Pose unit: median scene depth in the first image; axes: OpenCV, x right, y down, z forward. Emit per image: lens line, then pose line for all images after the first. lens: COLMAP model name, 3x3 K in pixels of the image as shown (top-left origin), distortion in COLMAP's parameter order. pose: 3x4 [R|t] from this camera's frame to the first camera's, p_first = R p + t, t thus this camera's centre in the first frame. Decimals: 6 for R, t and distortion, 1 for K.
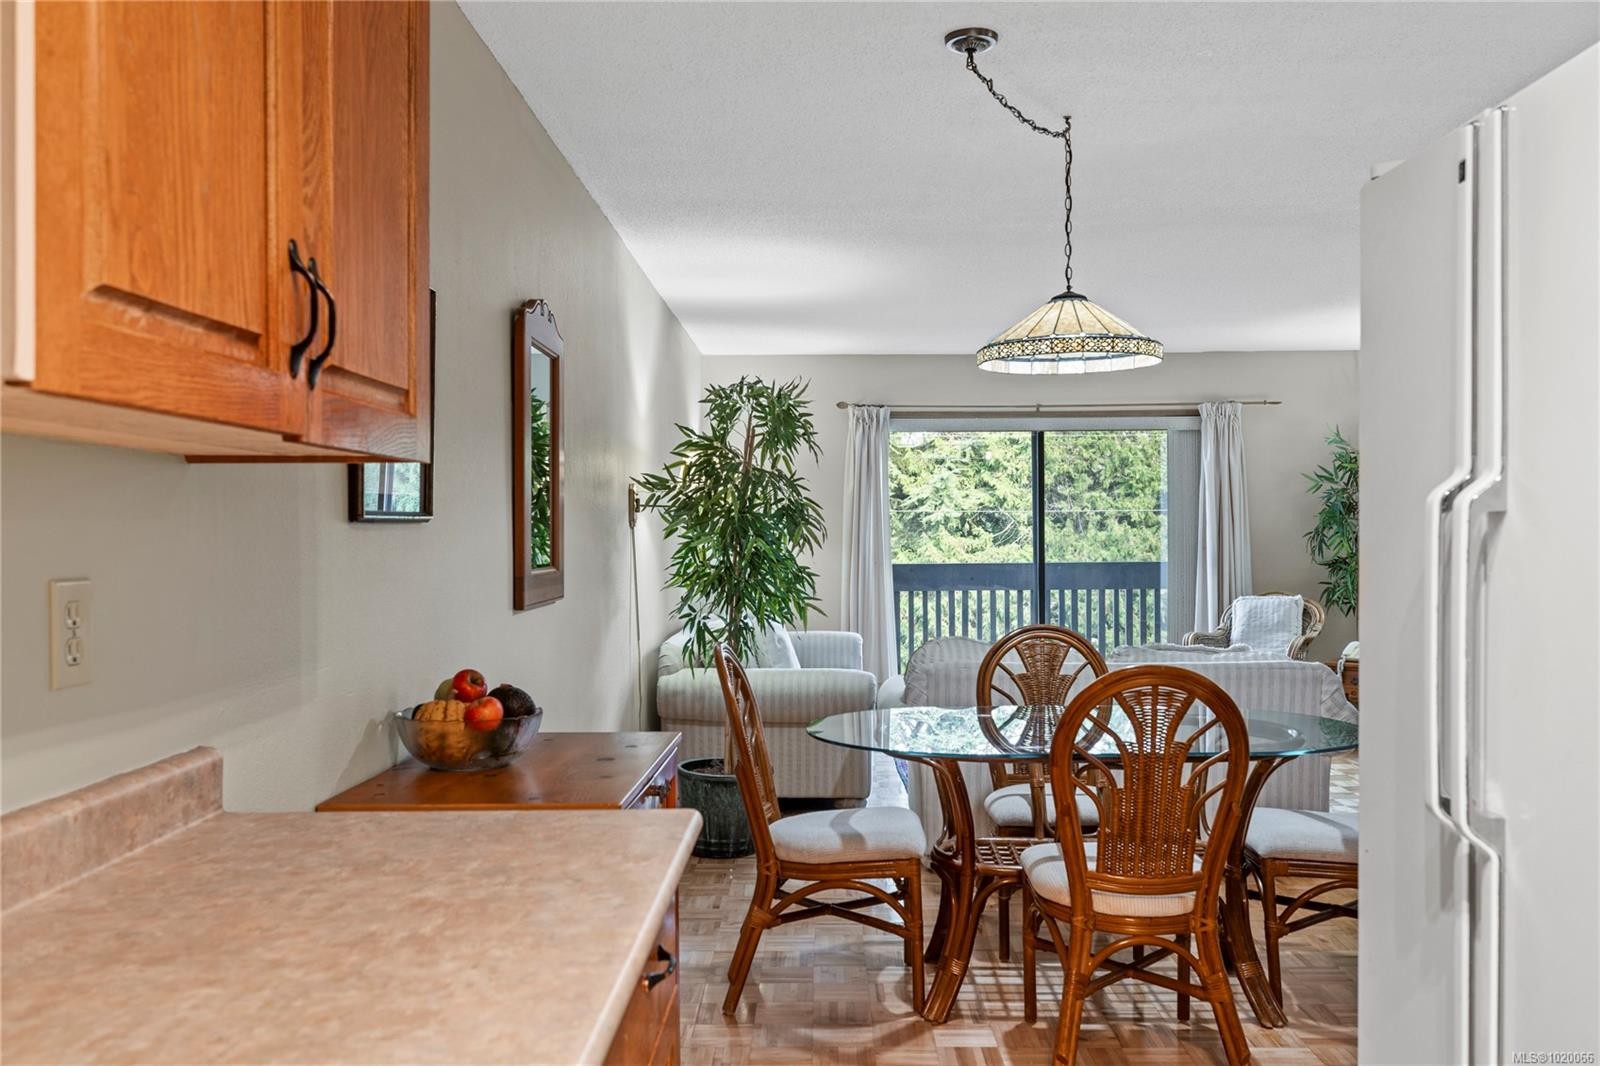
lens RADIAL K [[1333.5, 0, 800.0], [0, 1333.5, 533.0], [0, 0, 1]] dist [-0.000252, 0.000876]
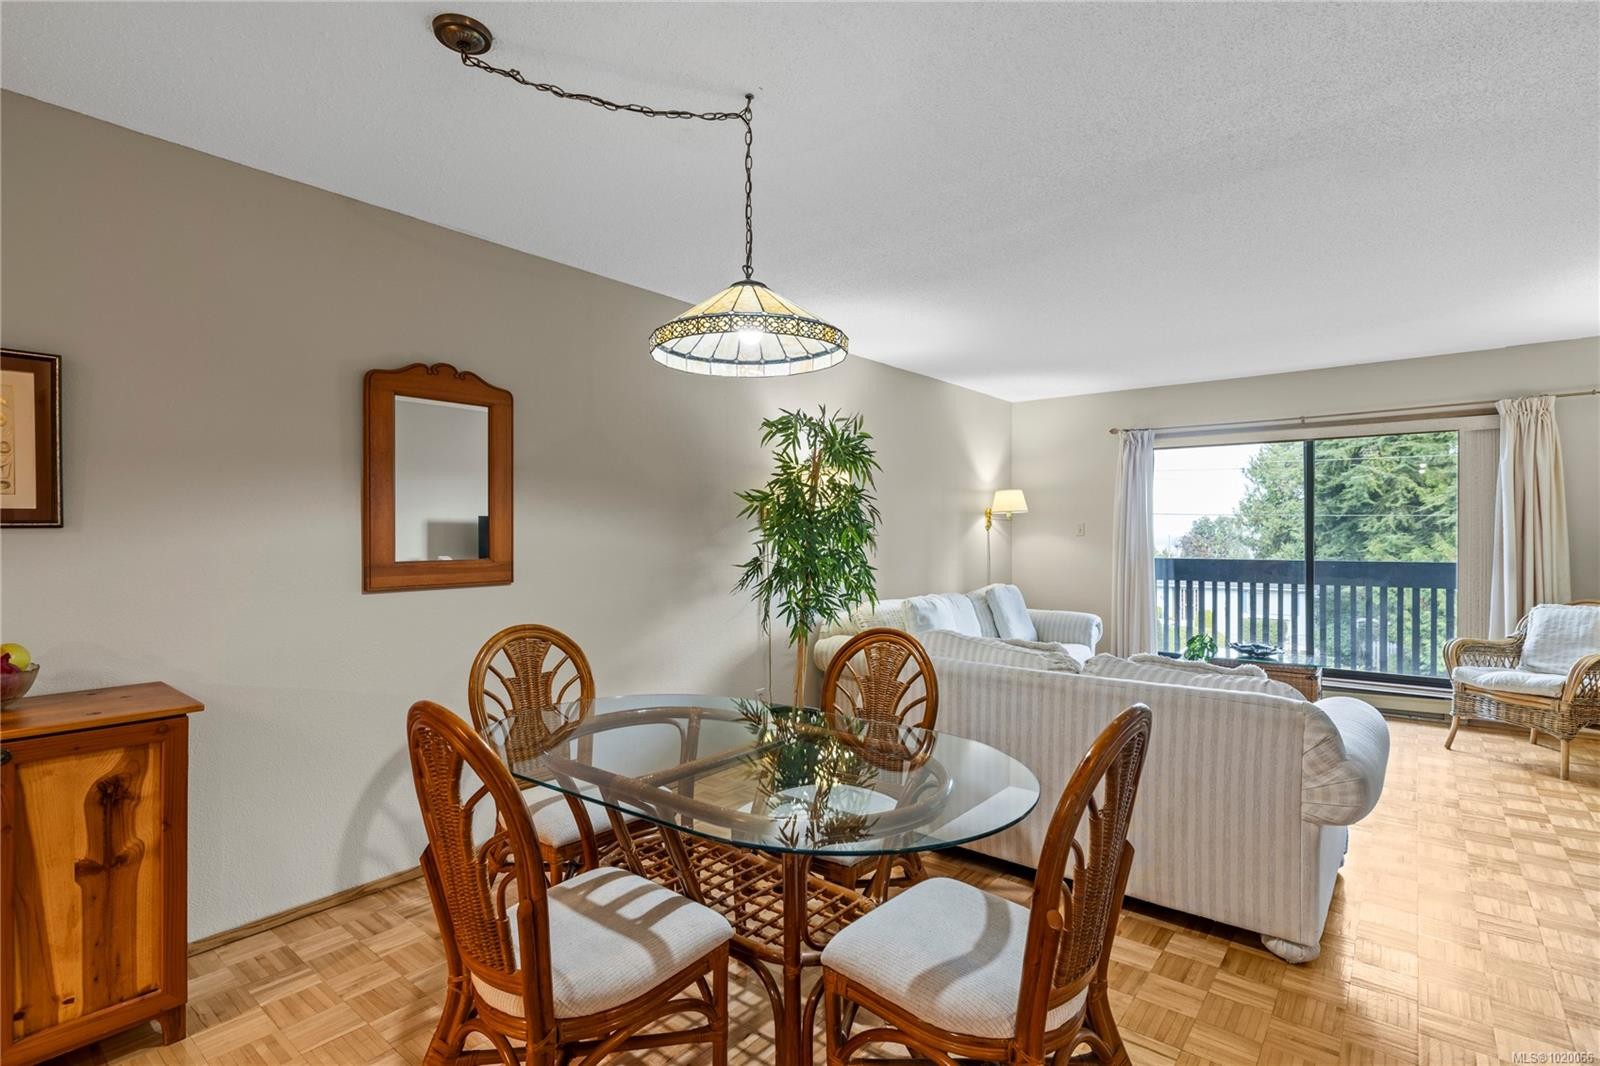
lens RADIAL K [[765.2, 0, 800.0], [0, 765.2, 533.0], [0, 0, 1]] dist [-0.002371, 0.000079]
pose [[0.788833, 0.003785, -0.614596, 0.251917], [-0.002416, 0.999992, 0.003057, -0.002247], [0.614603, -0.000927, 0.788836, 0.266956]]
